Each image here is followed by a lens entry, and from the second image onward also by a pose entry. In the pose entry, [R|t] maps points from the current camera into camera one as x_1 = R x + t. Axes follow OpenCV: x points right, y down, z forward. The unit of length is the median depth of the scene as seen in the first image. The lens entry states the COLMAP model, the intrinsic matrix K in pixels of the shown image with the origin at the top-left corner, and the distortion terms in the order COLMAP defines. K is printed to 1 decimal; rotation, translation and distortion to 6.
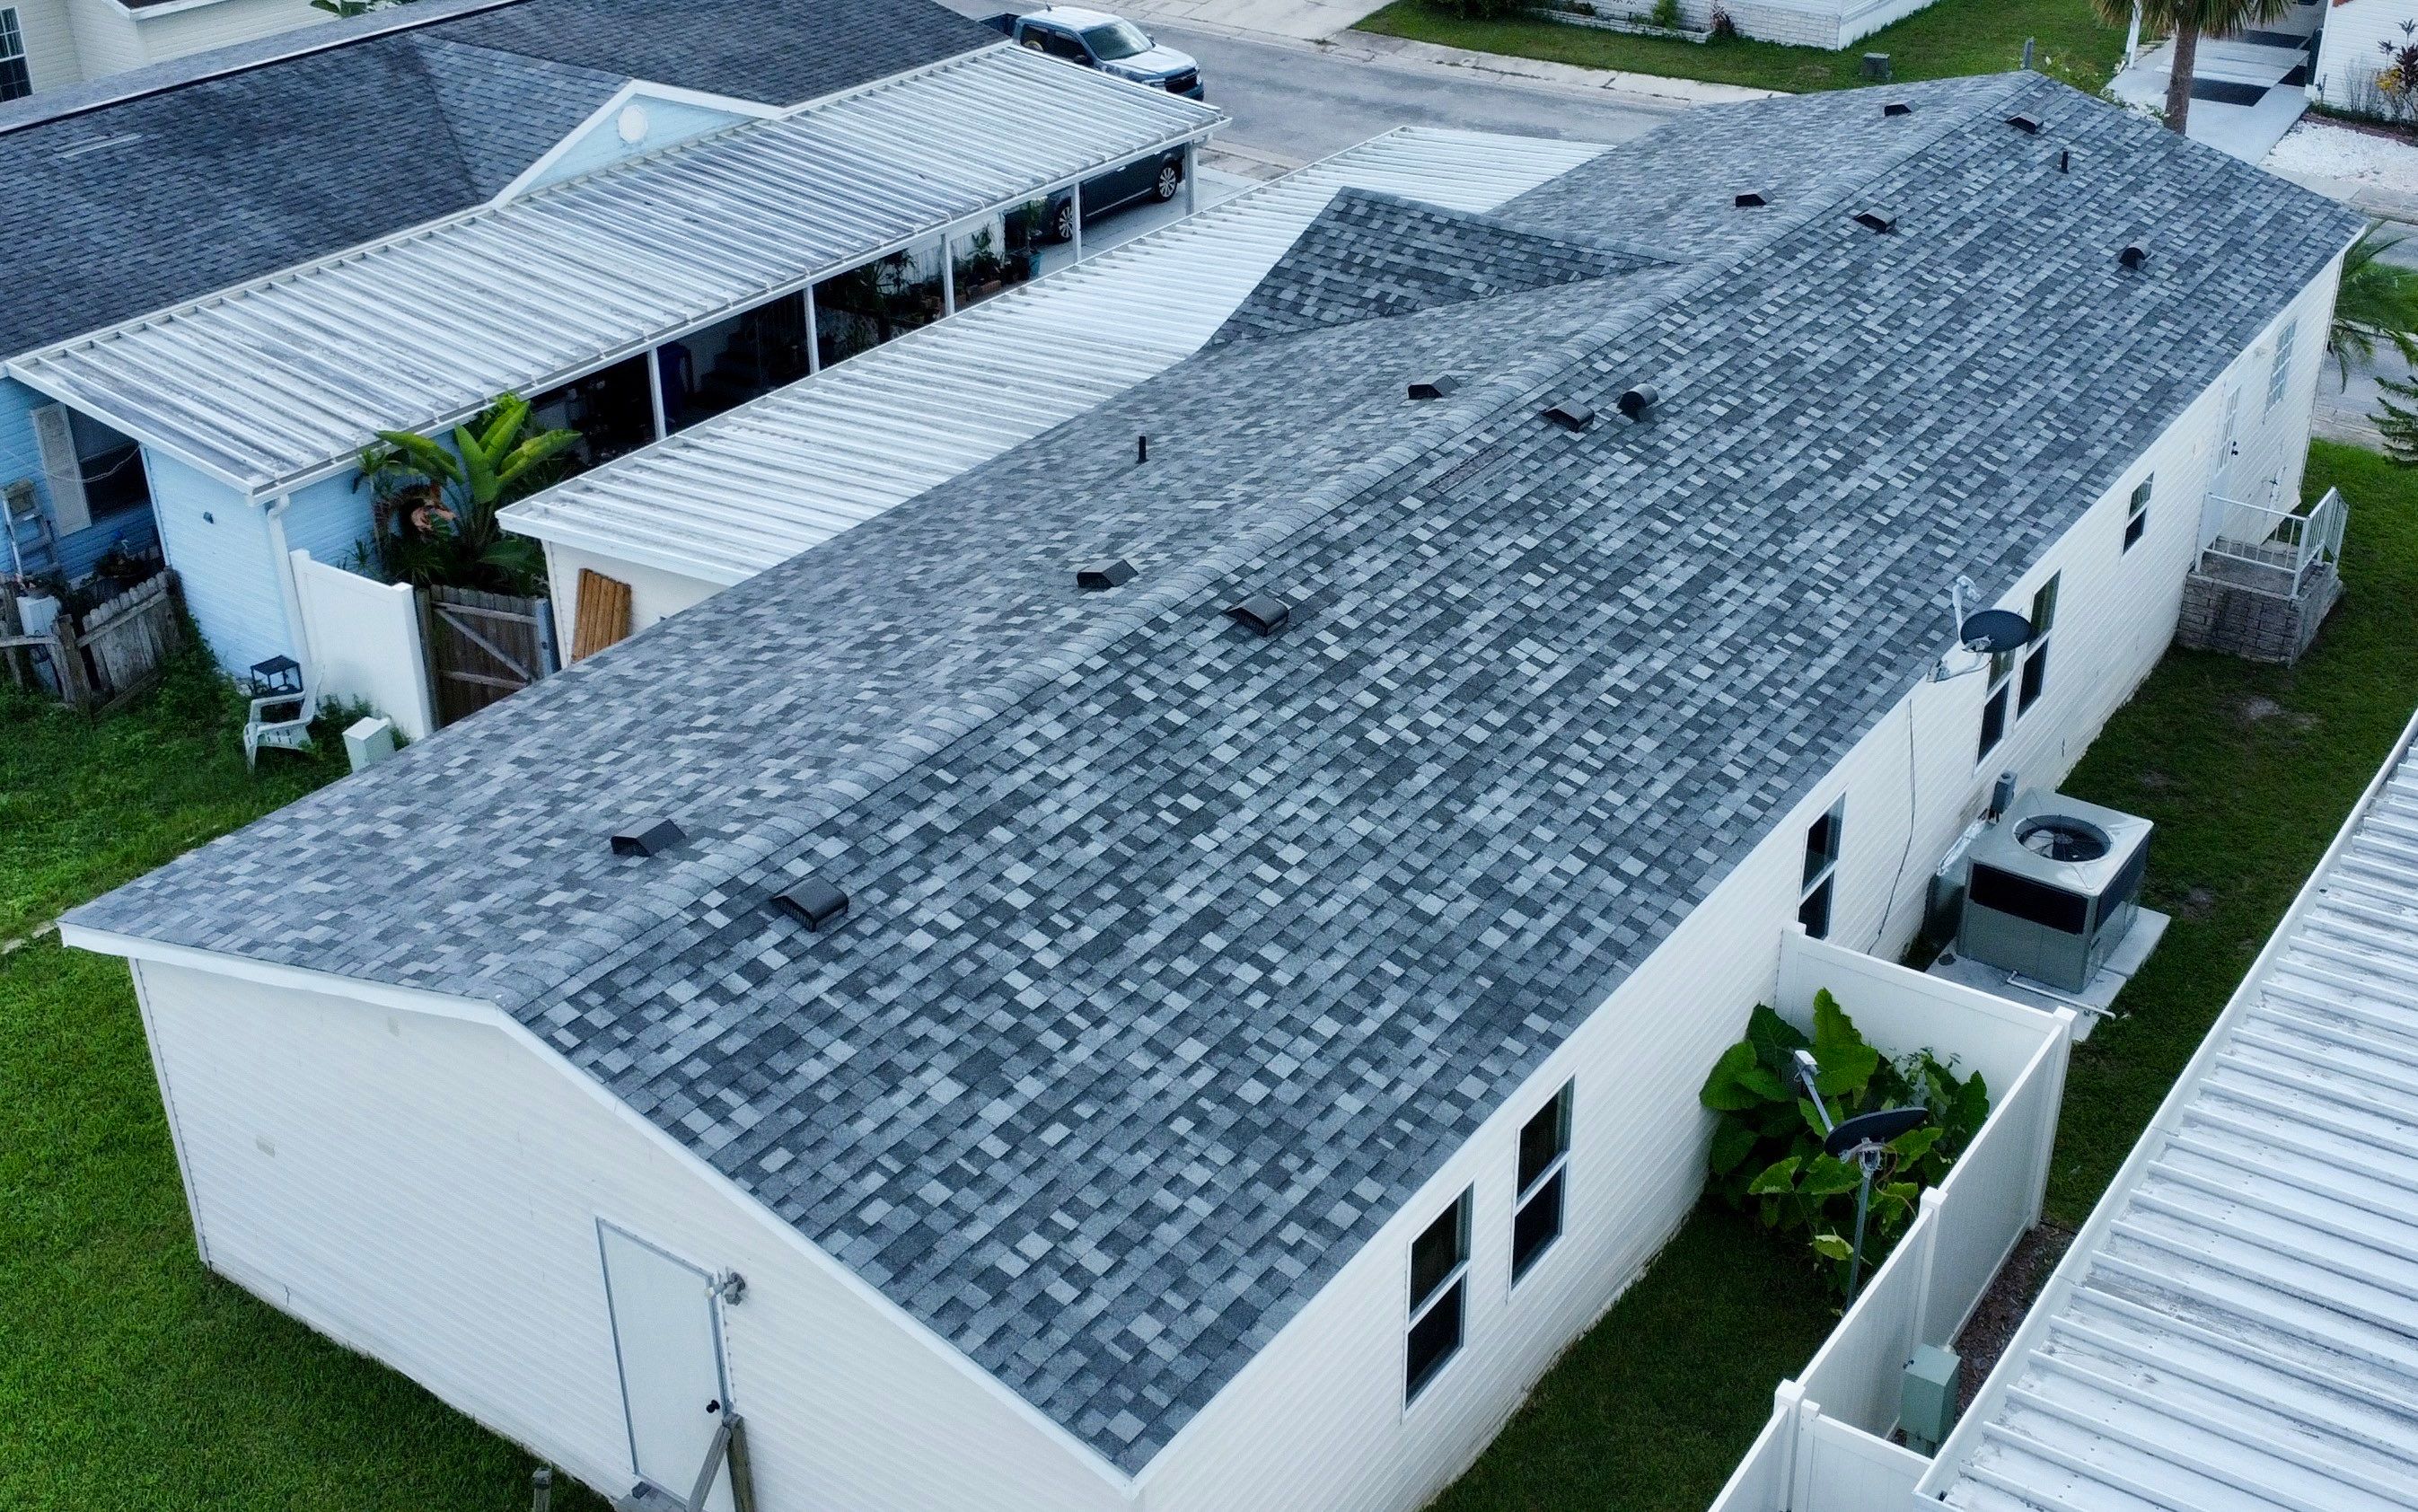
lens RADIAL K [[2535.8, 0, 1398.5], [0, 2535.8, 704.6], [0, 0, 1]] dist [-0.016124, 0.017234]
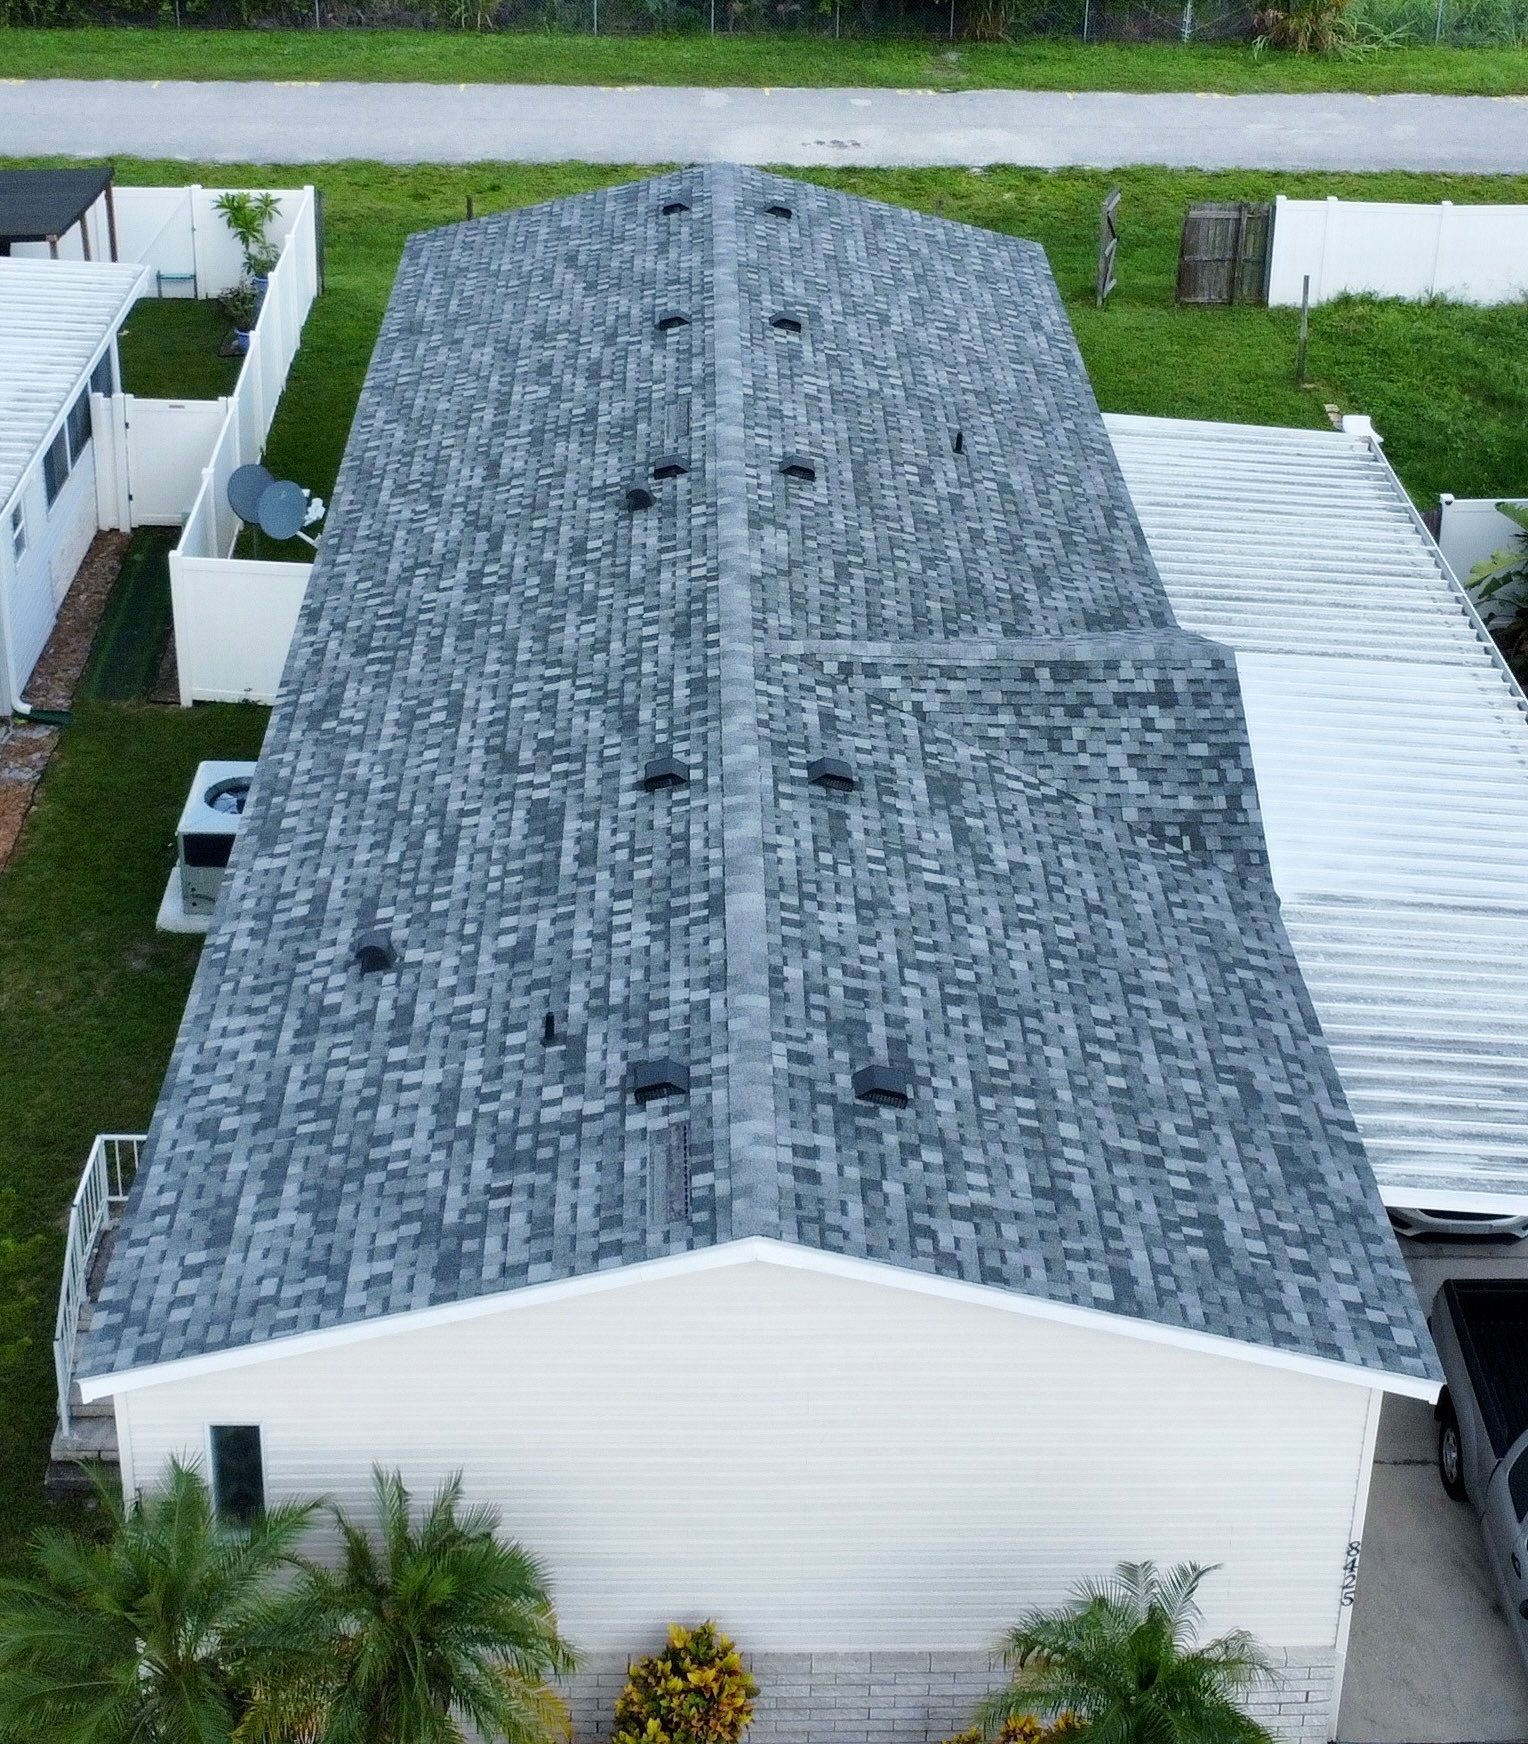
lens RADIAL K [[2837.7, 0, 764.0], [0, 2837.7, 872.0], [0, 0, 1]] dist [-0.012633, 0.010569]
pose [[-0.834241, 0.245895, -0.493536, 0.823663], [-0.291006, 0.563918, 0.772859, -1.176273], [0.468356, 0.788373, -0.398887, 1.892330]]
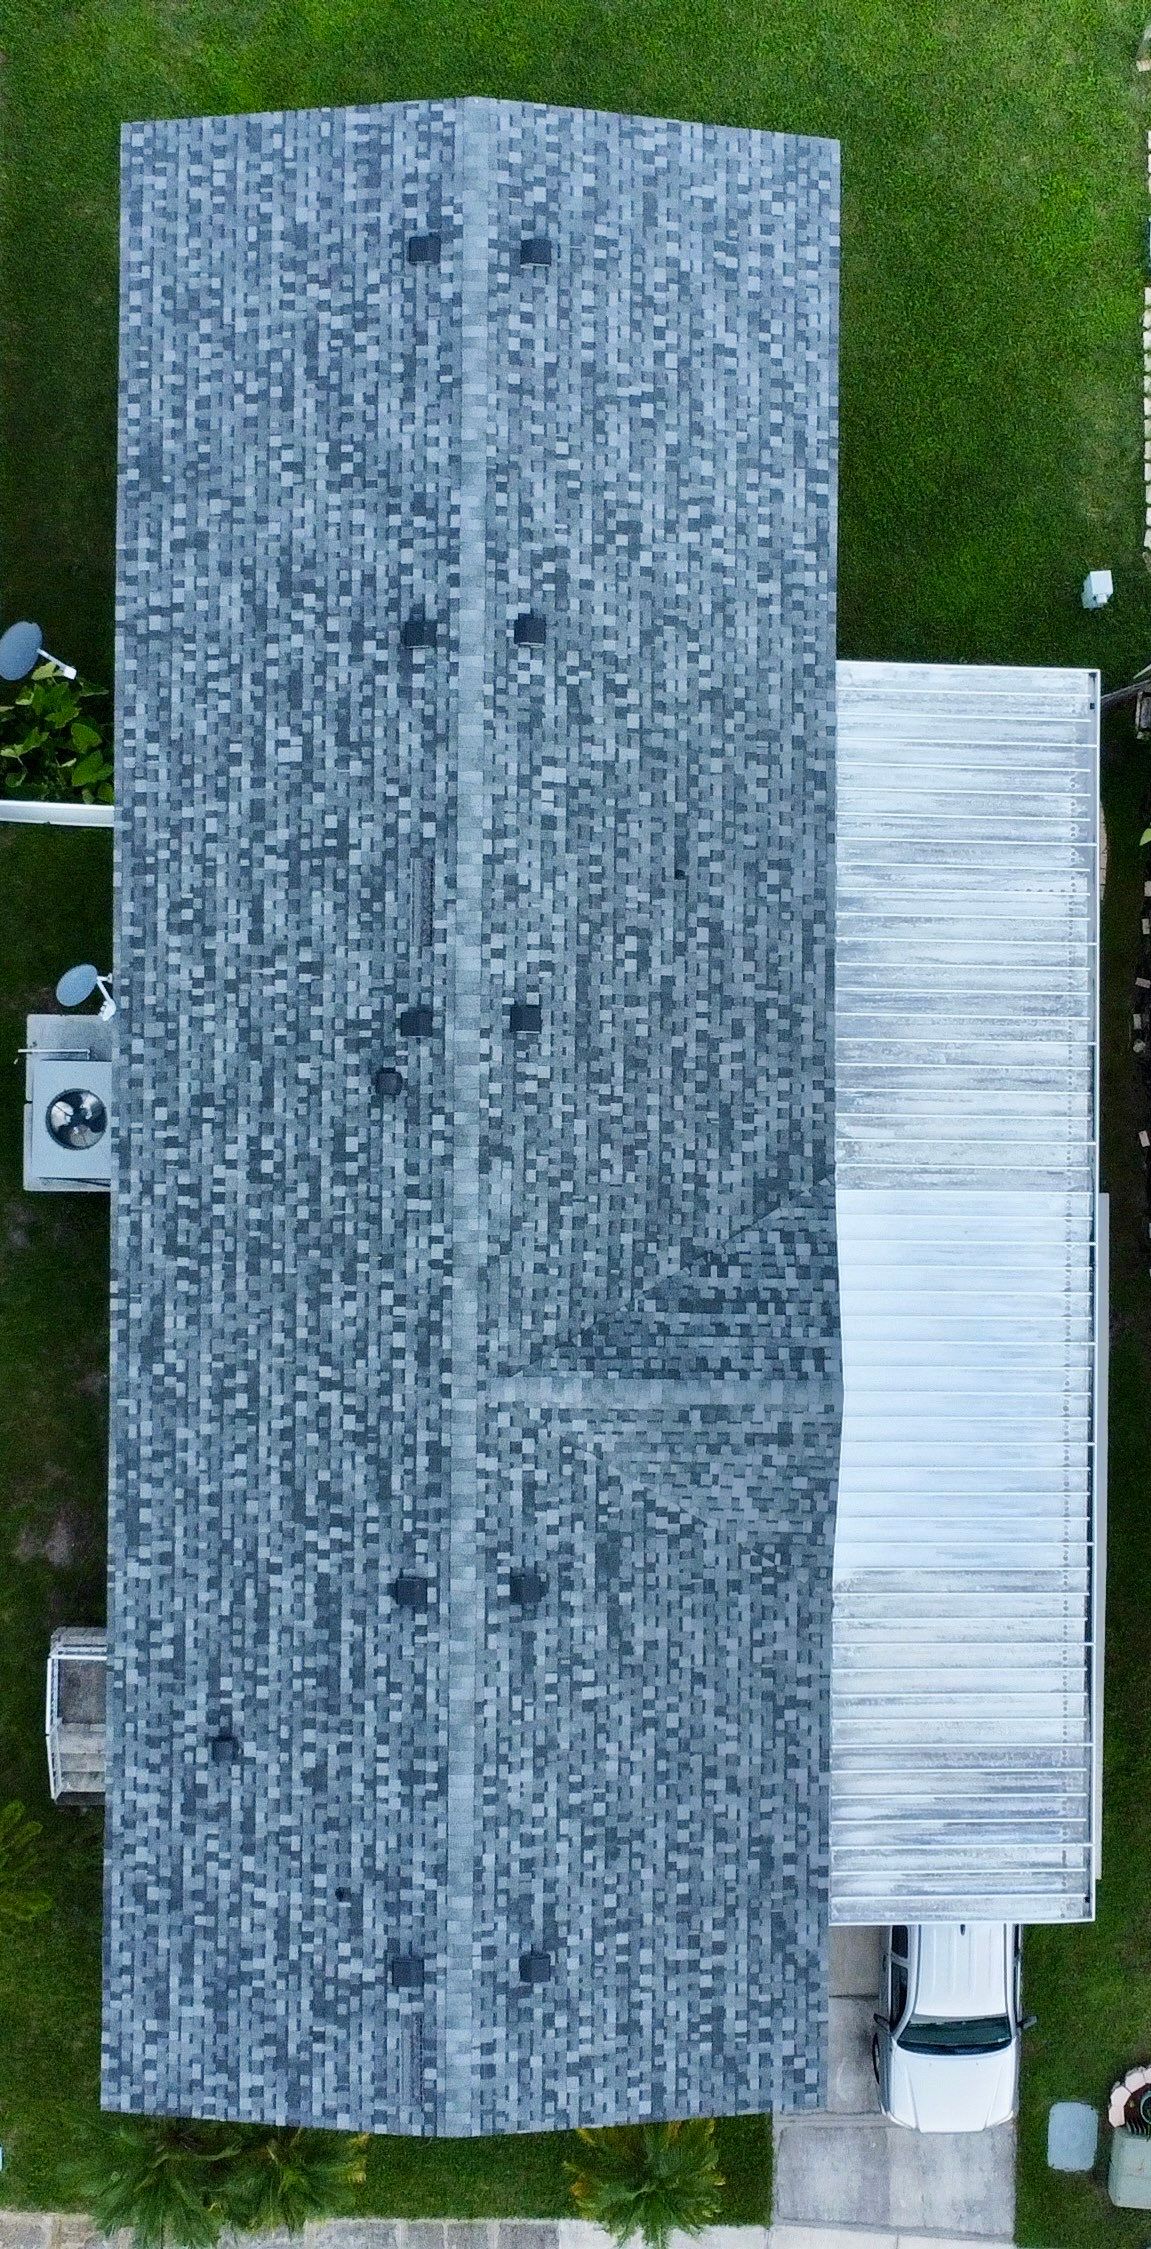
lens RADIAL K [[2800.5, 0, 515.6], [0, 2800.5, 1166.3], [0, 0, 1]] dist [-0.014720, 0.041232]
pose [[-0.851132, 0.524218, -0.027739, 0.114249], [-0.276654, -0.403020, 0.872374, -1.654056], [0.446135, 0.750180, 0.488051, 0.369554]]
